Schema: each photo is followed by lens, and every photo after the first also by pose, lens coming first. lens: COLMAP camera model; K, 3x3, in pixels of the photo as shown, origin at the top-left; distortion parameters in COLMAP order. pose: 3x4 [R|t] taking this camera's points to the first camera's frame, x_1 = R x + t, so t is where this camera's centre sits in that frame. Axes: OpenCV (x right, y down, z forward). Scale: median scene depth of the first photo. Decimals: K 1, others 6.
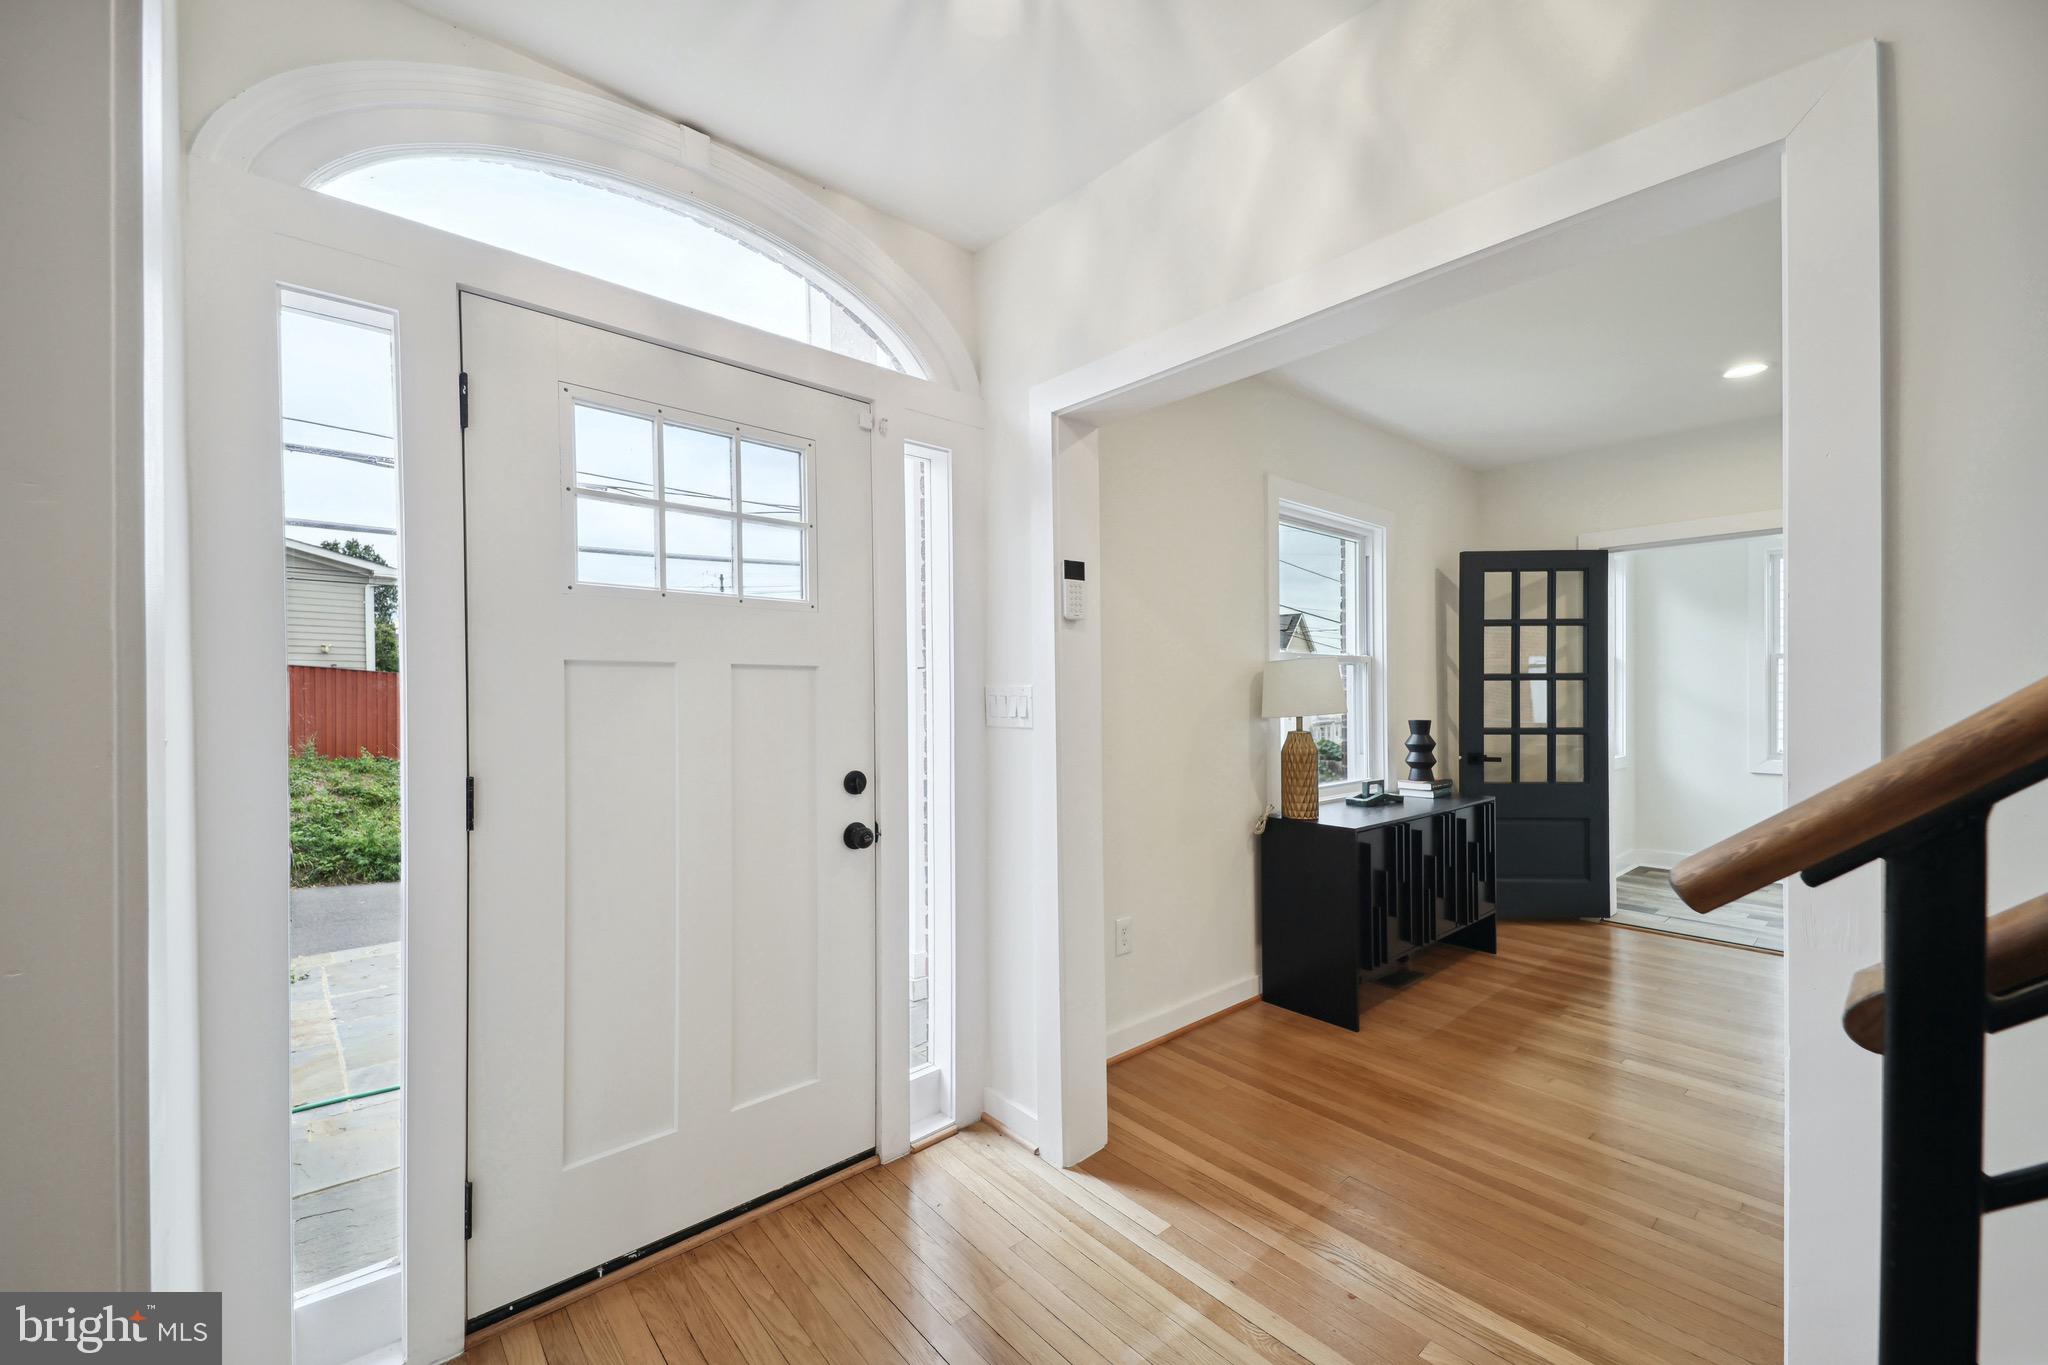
lens RADIAL K [[802.0, 0, 1020.9], [0, 802.0, 689.9], [0, 0, 1]] dist [0.026389, -0.000140]
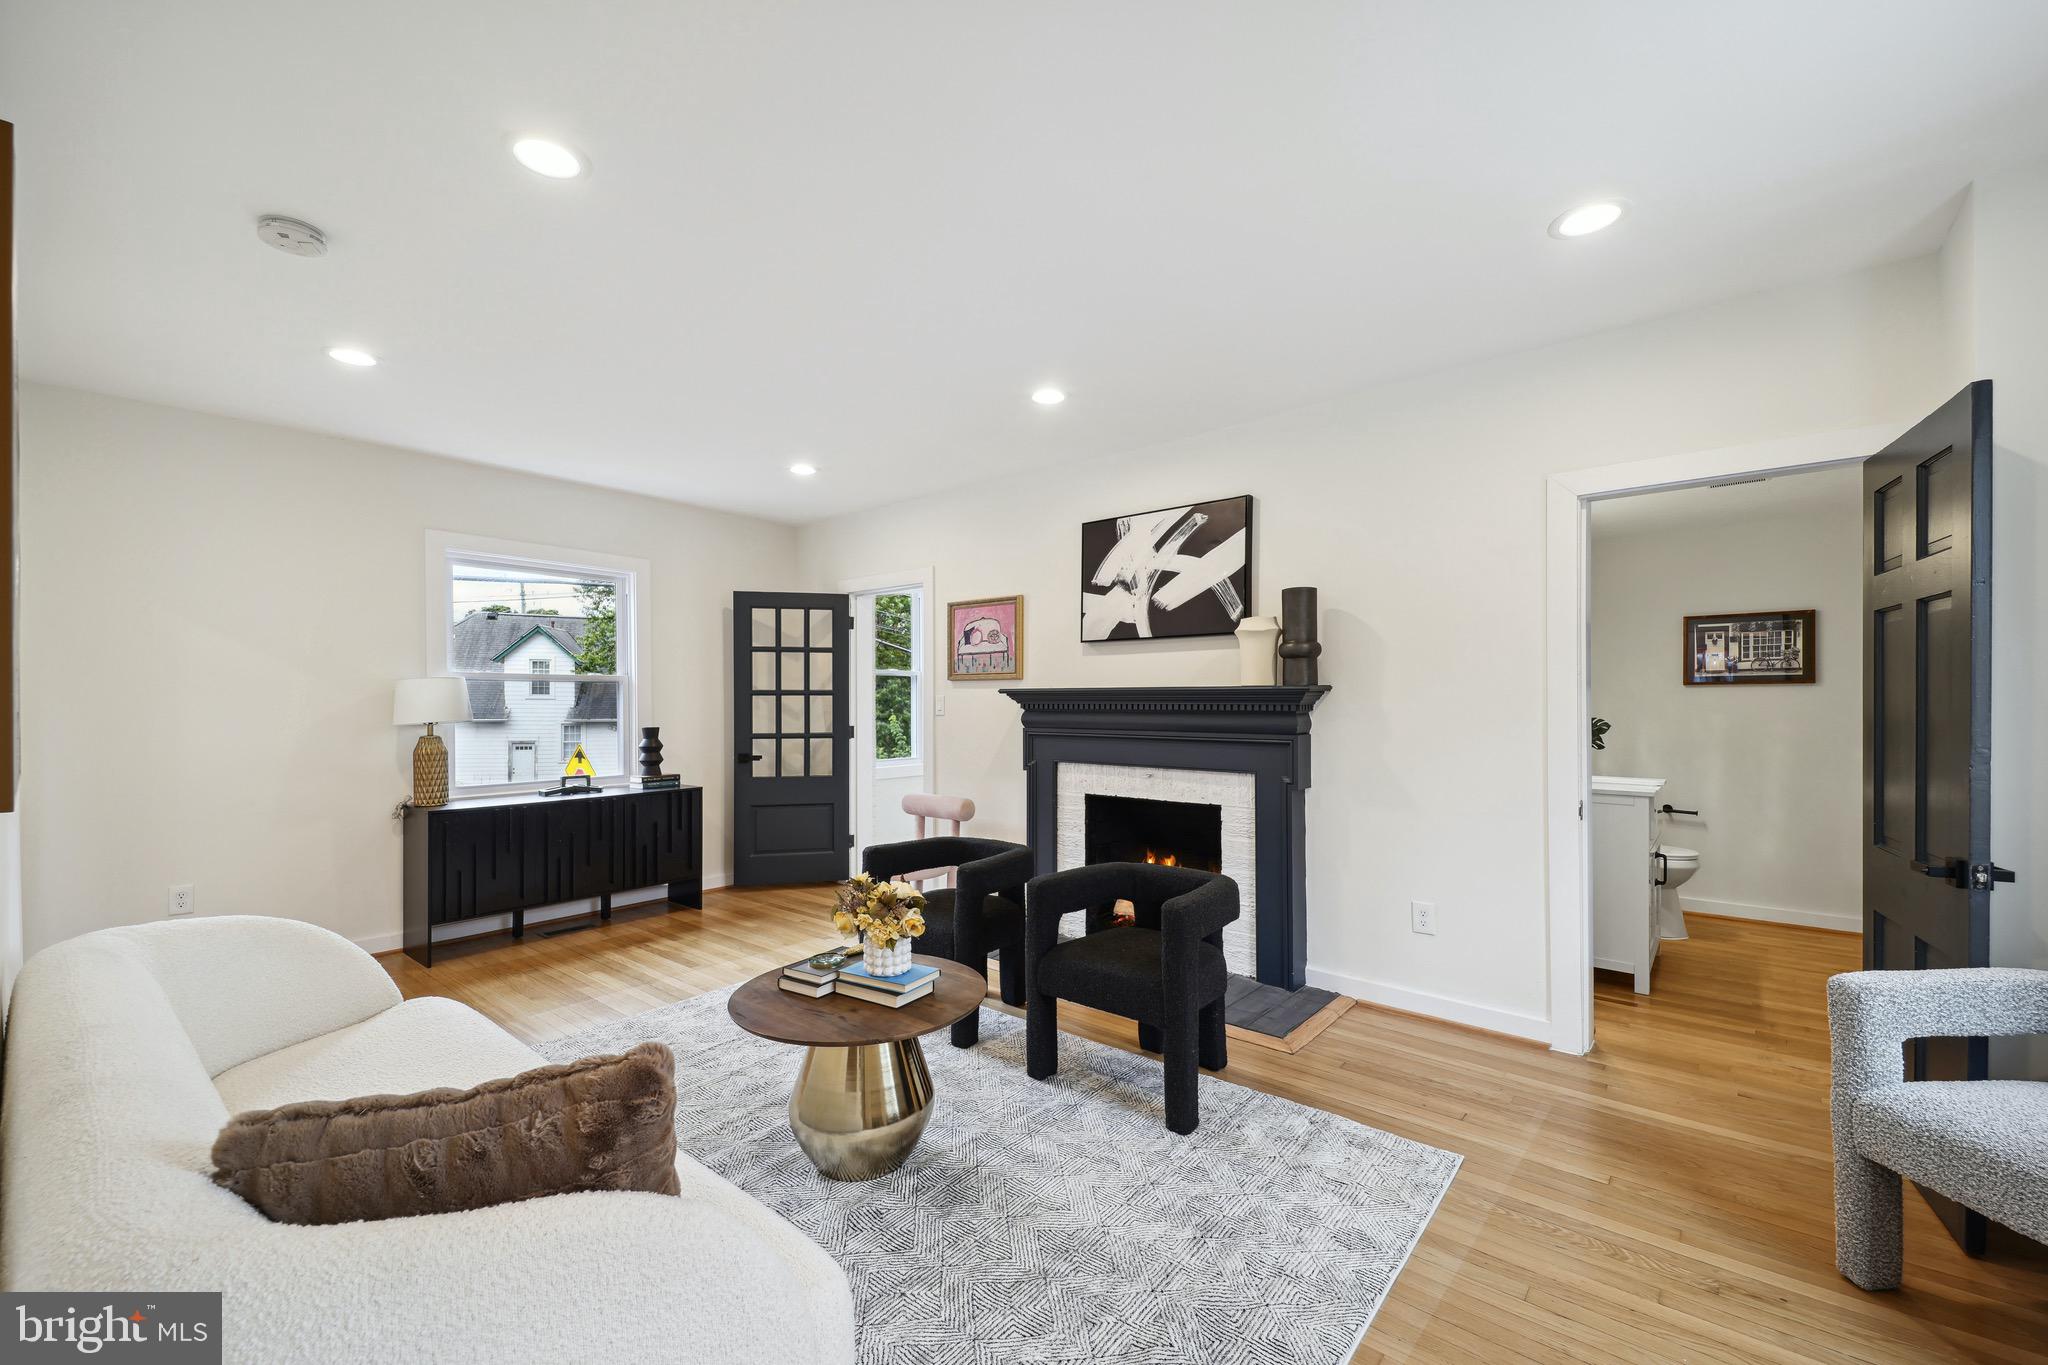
lens RADIAL K [[819.4, 0, 1023.5], [0, 819.4, 705.6], [0, 0, 1]] dist [0.015439, -0.000038]
pose [[0.985366, 0.000886, 0.170451, 0.779827], [-0.001434, 0.999994, 0.003091, -0.000574], [-0.170447, -0.003291, 0.985361, -0.319562]]
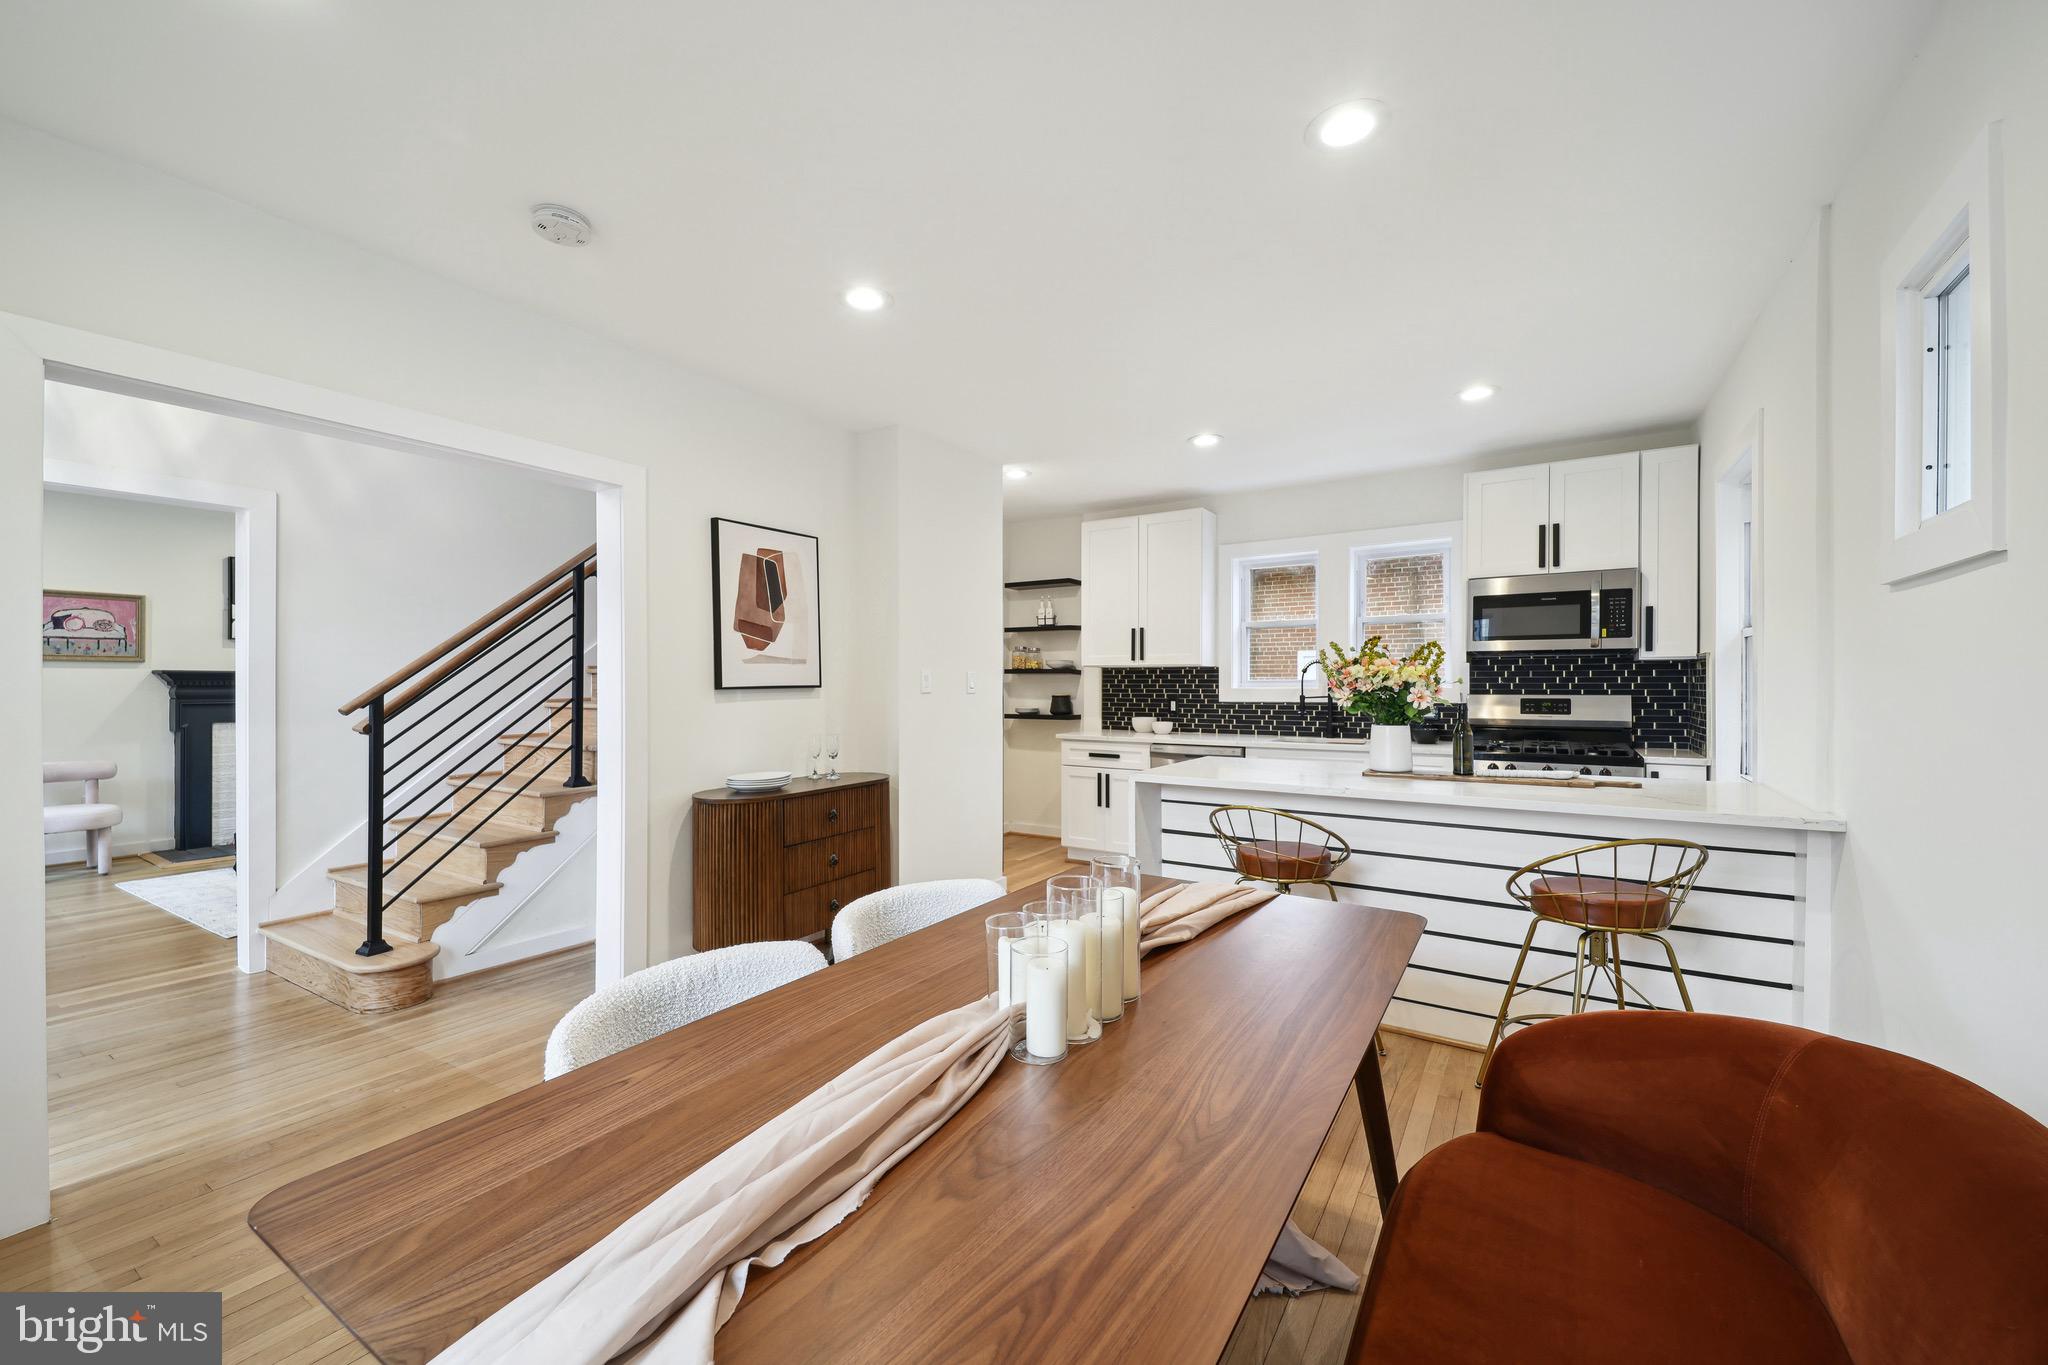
lens RADIAL K [[802.0, 0, 1020.9], [0, 802.0, 689.9], [0, 0, 1]] dist [0.026389, -0.000140]
pose [[-0.286998, -0.007205, 0.957904, -0.786961], [-0.000631, 0.999973, 0.007333, 0.003401], [-0.957931, 0.001500, -0.286994, -0.262389]]
